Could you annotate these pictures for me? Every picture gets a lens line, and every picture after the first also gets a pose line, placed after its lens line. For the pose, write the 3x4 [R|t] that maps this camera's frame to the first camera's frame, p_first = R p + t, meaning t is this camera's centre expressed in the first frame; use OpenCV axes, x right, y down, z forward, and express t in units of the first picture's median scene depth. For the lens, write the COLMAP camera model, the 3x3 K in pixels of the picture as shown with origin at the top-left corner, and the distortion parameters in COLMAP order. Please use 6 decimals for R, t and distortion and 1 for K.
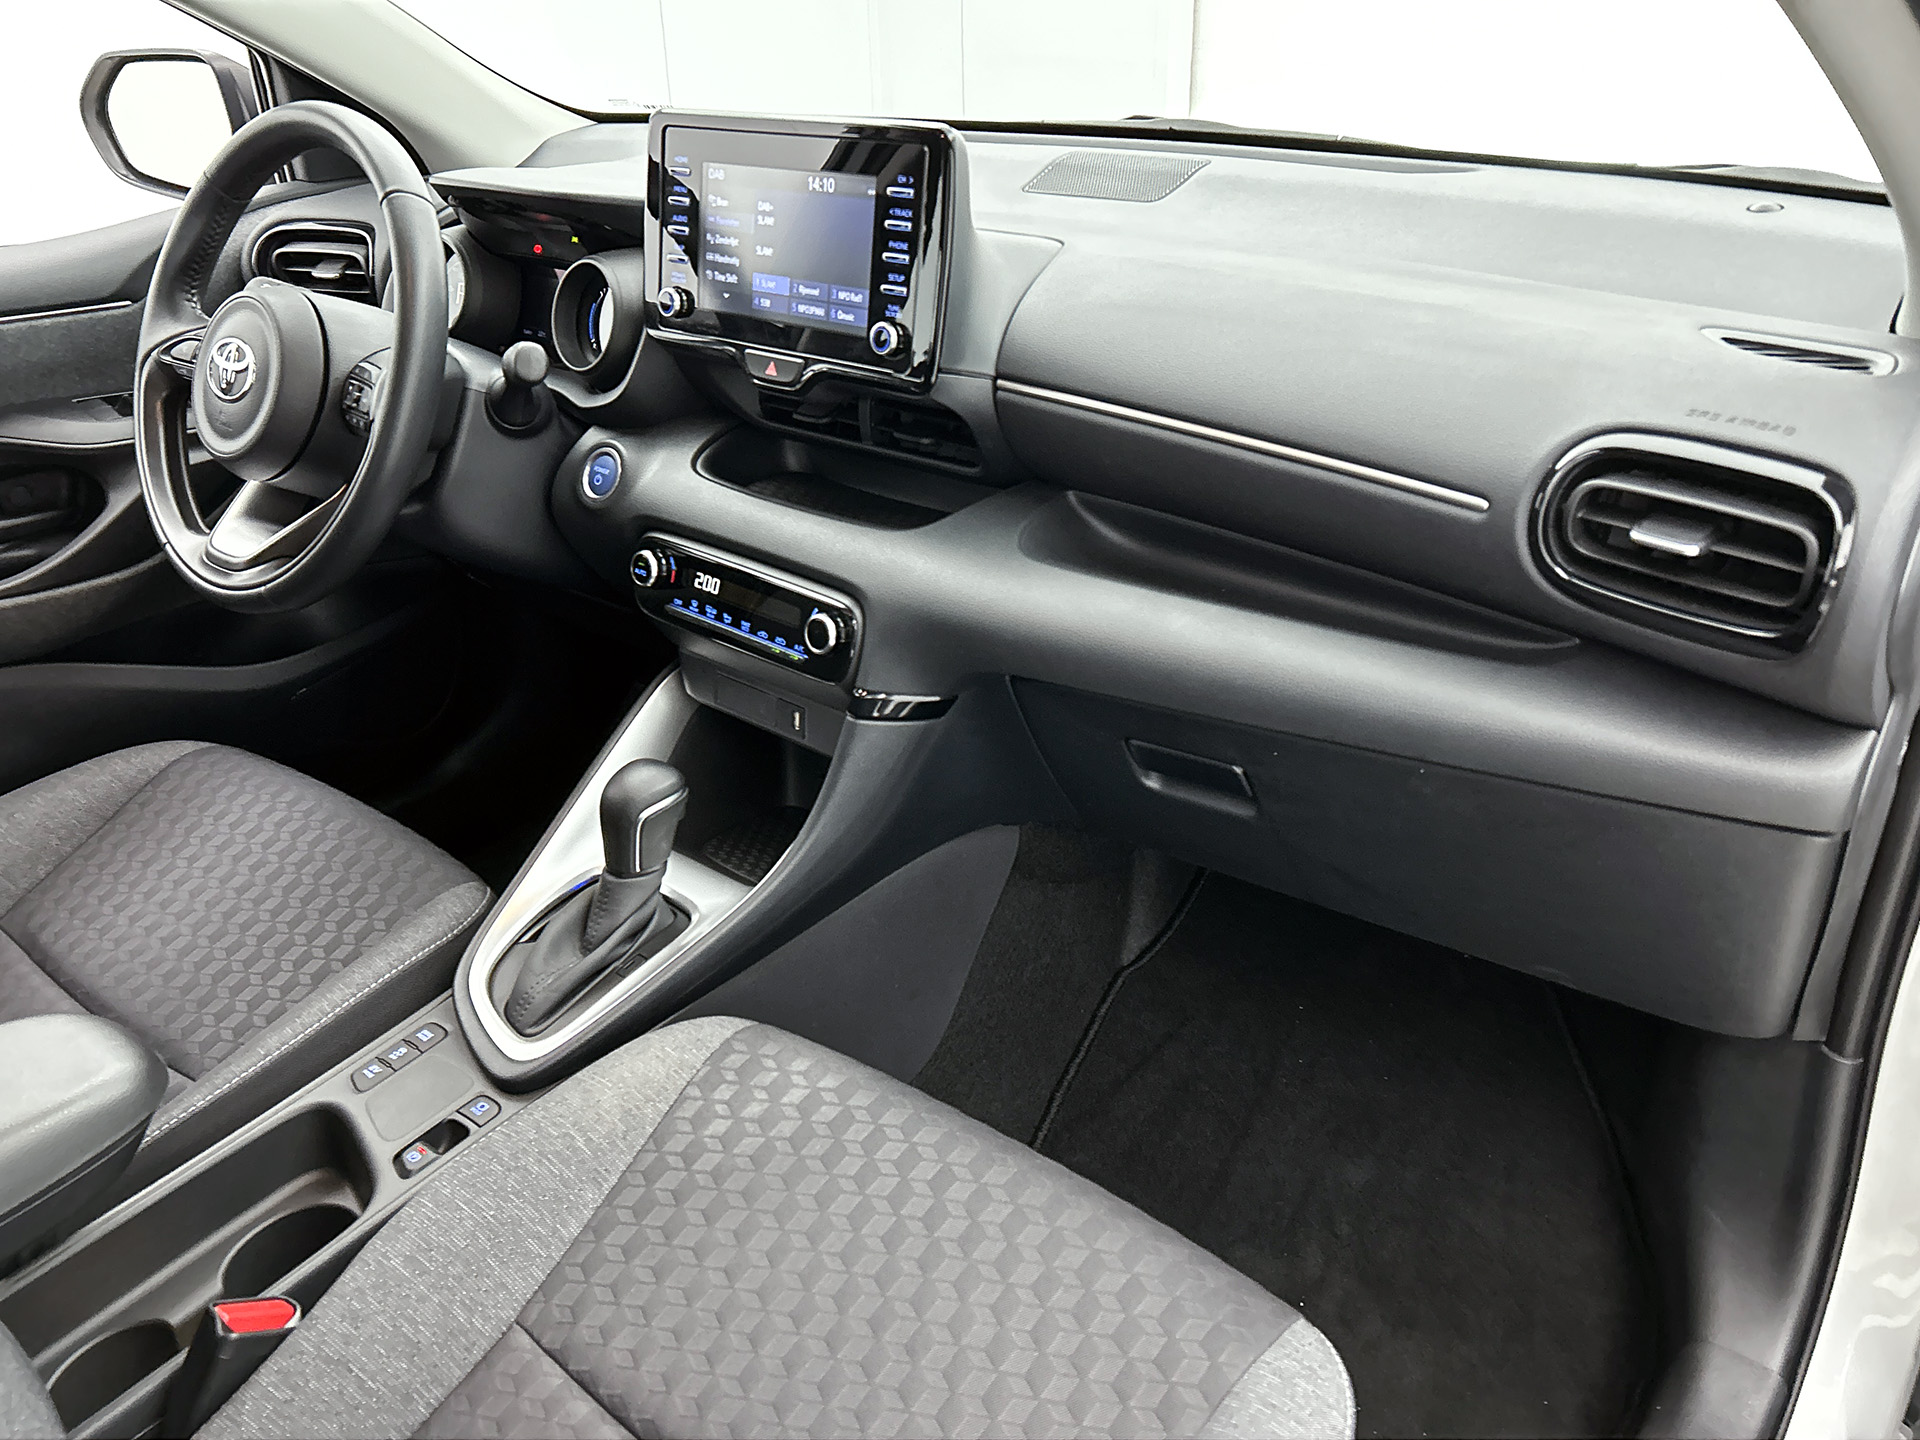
lens RADIAL K [[1526.8, 0, 960.0], [0, 1526.8, 720.0], [0, 0, 1]] dist [0.069638, -0.111651]
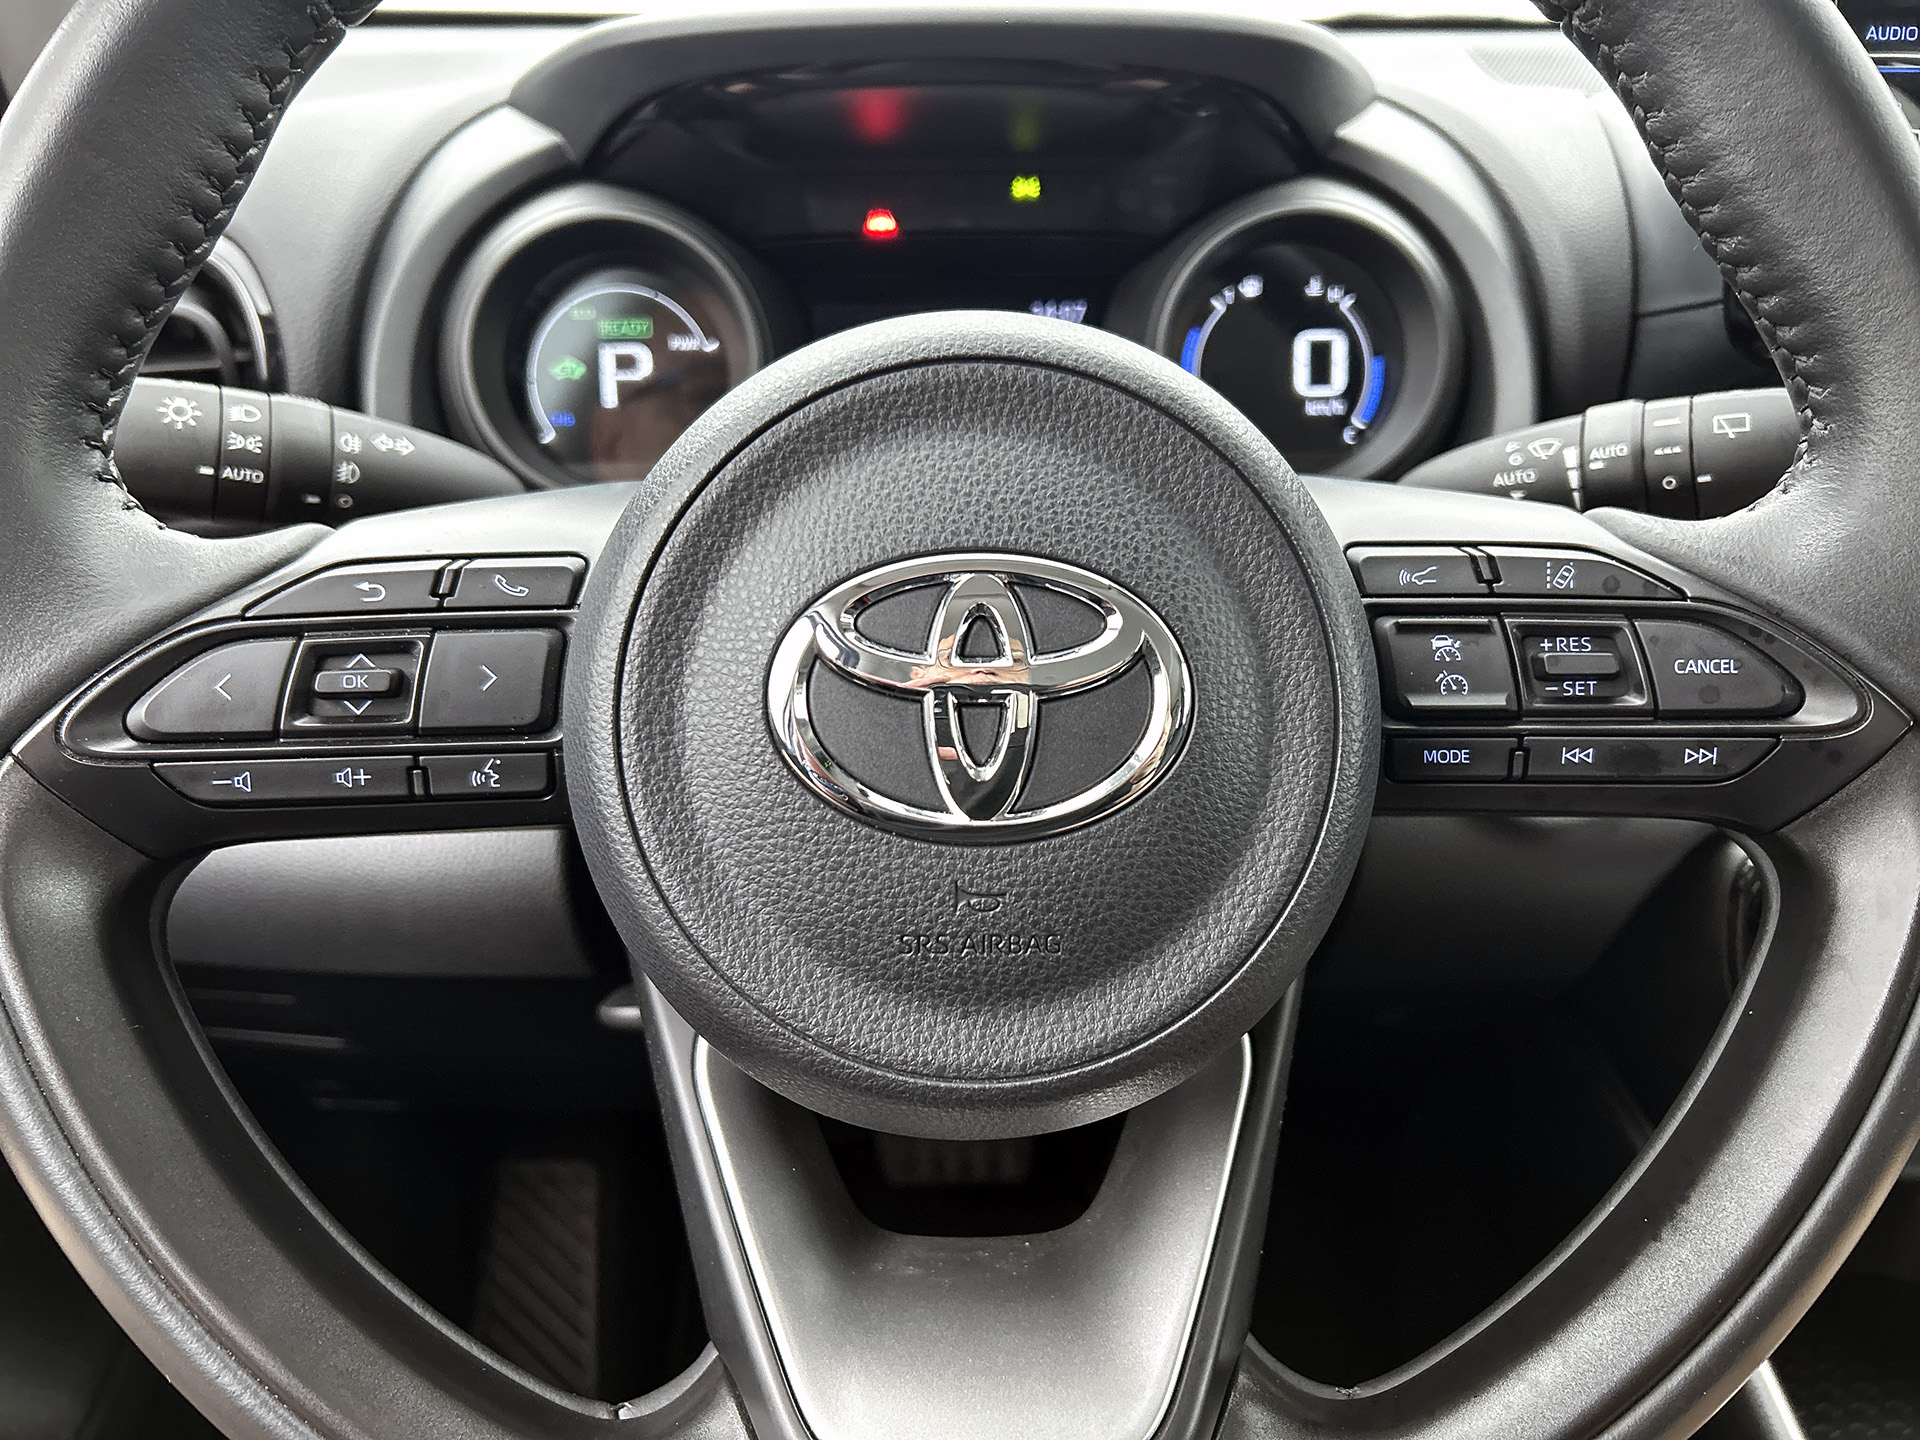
lens RADIAL K [[1470.8, 0, 963.1], [0, 1470.8, 744.2], [0, 0, 1]] dist [0.002643, 0.005065]
pose [[0.746981, -0.260381, 0.611737, -0.638914], [0.285950, 0.956490, 0.057954, -0.246862], [-0.600211, 0.131635, 0.788936, 0.890702]]
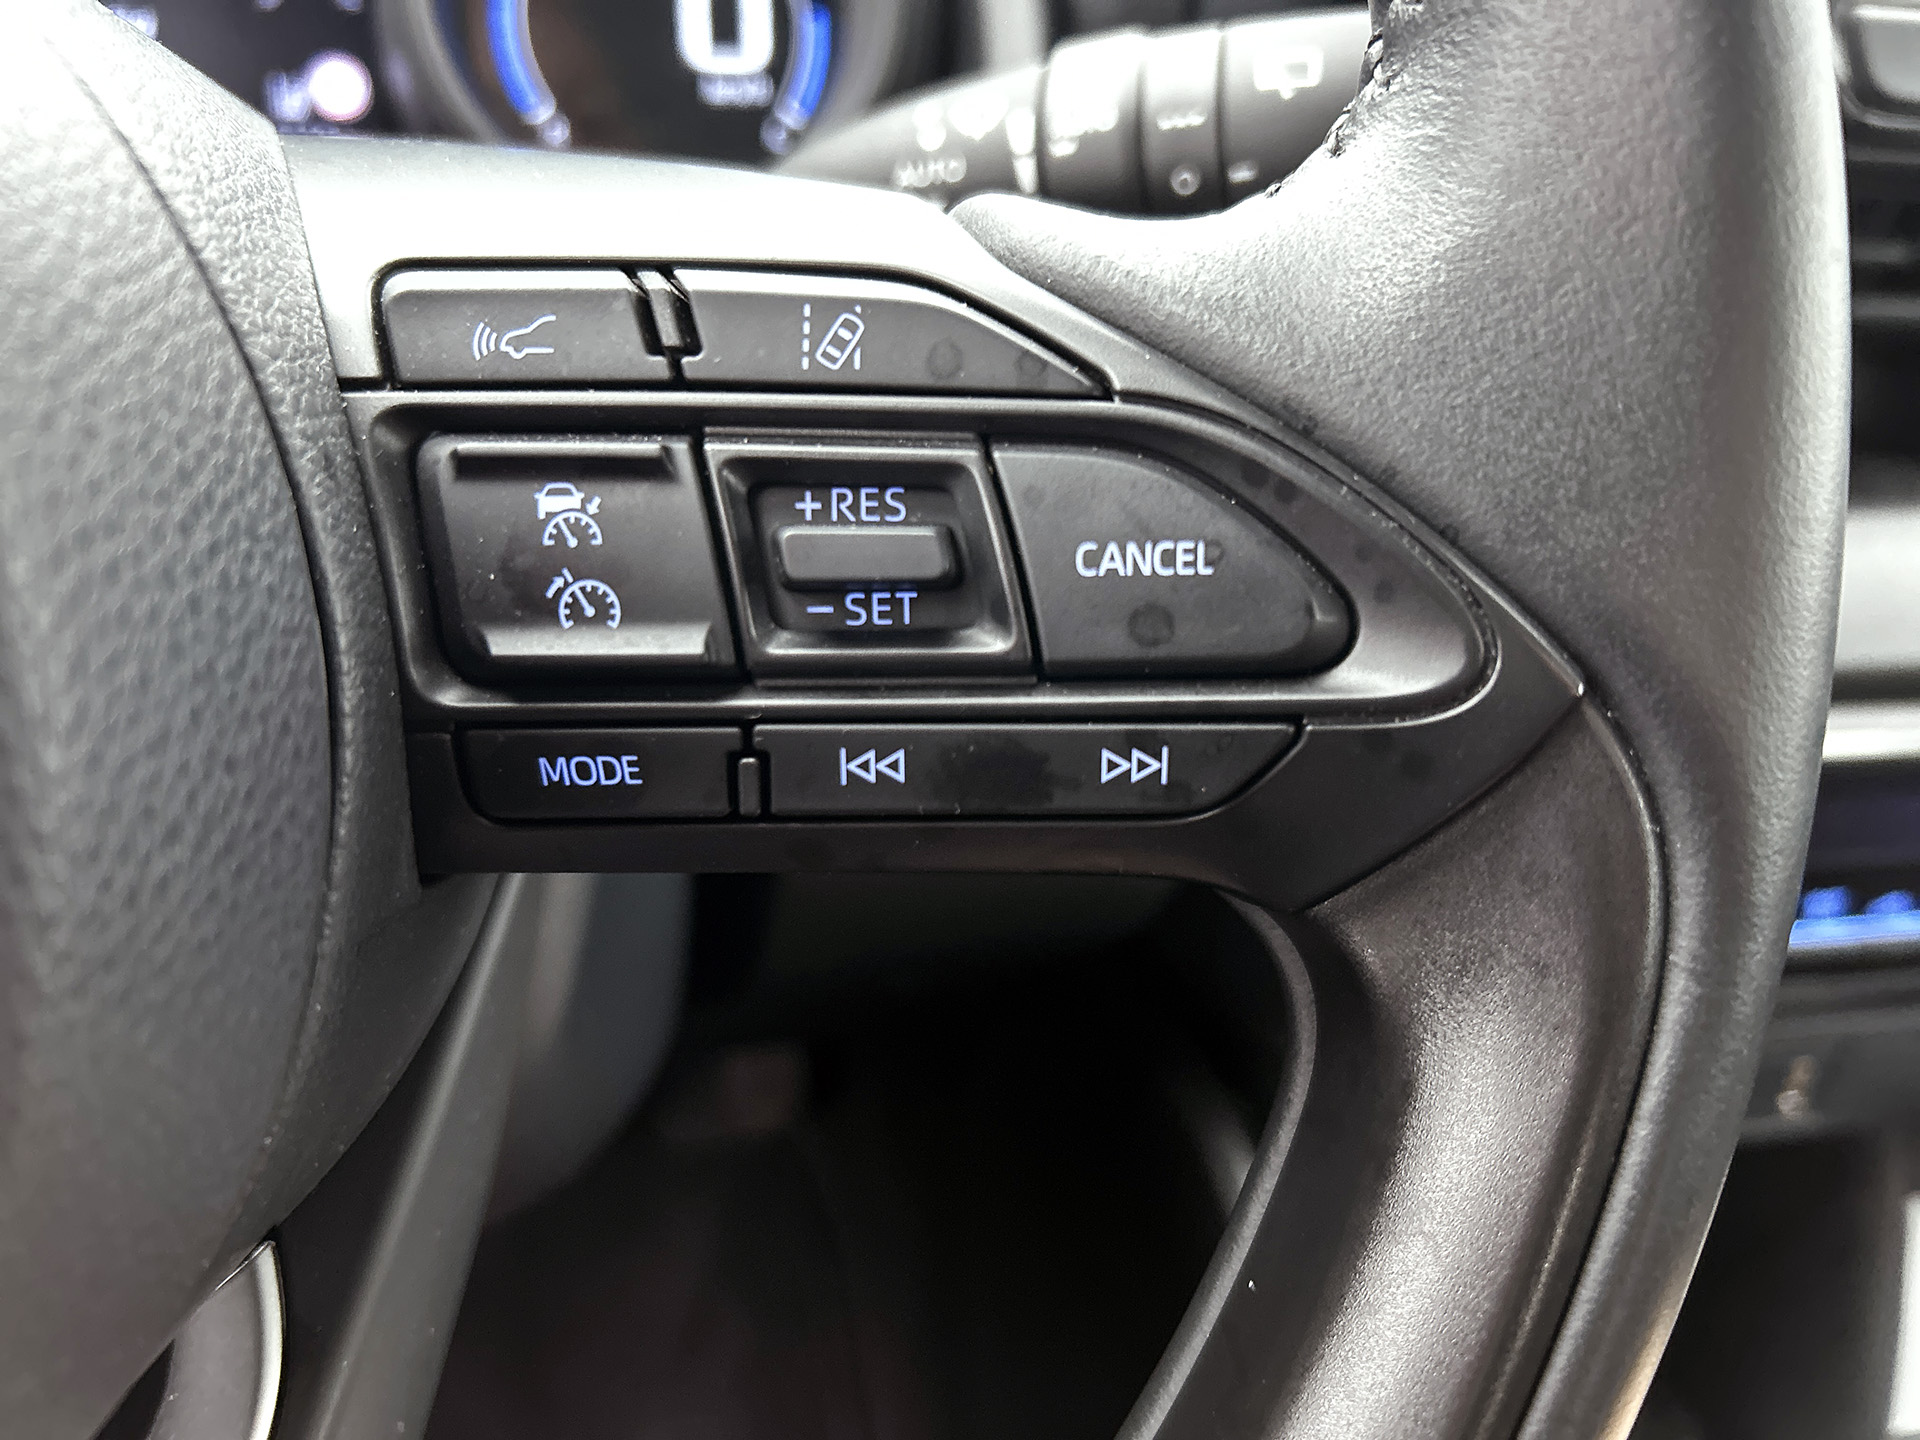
lens RADIAL K [[1463.9, 0, 960.0], [0, 1463.9, 720.0], [0, 0, 1]] dist [0.042736, -0.004458]
pose [[0.607579, -0.356054, 0.709981, -0.474910], [0.285004, 0.932094, 0.223547, -0.225387], [-0.741364, 0.066525, 0.667797, 0.950723]]
